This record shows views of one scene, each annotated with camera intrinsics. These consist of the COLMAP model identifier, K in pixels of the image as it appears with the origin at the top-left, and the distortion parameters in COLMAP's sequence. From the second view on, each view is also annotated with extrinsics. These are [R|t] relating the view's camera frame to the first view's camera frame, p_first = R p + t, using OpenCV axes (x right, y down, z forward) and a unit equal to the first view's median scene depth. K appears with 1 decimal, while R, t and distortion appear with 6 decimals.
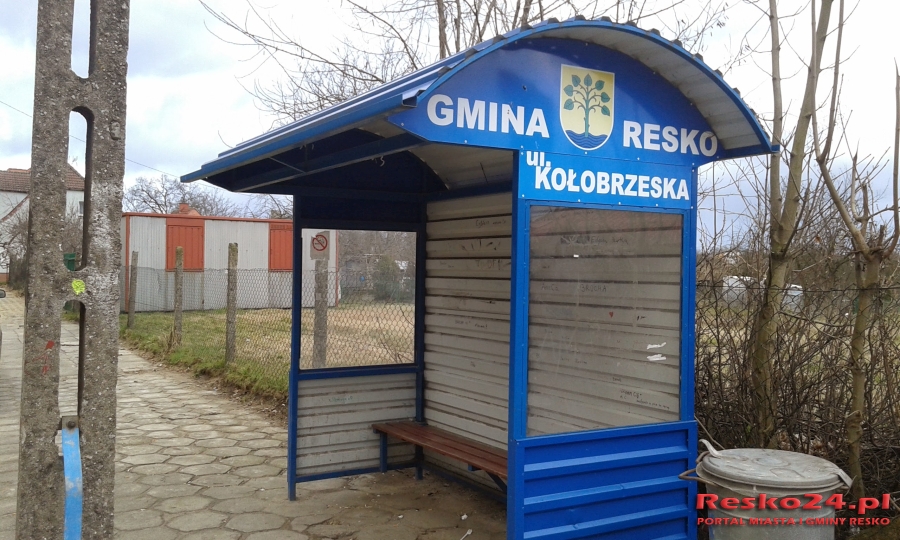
lens RADIAL K [[834.1, 0, 450.0], [0, 834.1, 270.0], [0, 0, 1]] dist [0.088282, -0.196238]
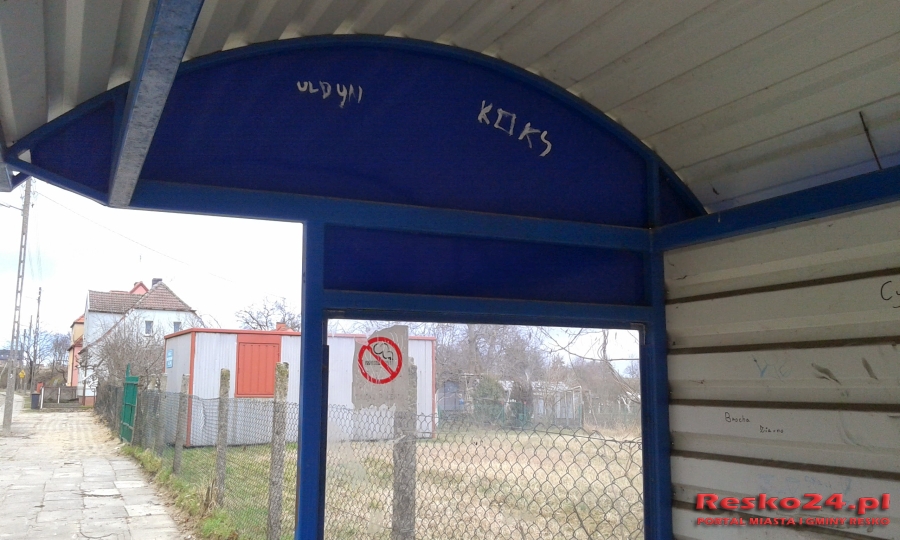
lens RADIAL K [[834.1, 0, 450.0], [0, 834.1, 270.0], [0, 0, 1]] dist [0.088282, -0.196238]
pose [[0.993238, -0.019938, -0.114369, -0.080704], [0.003637, 0.990003, -0.141000, -0.019363], [0.116037, 0.139631, 0.983381, 0.612586]]
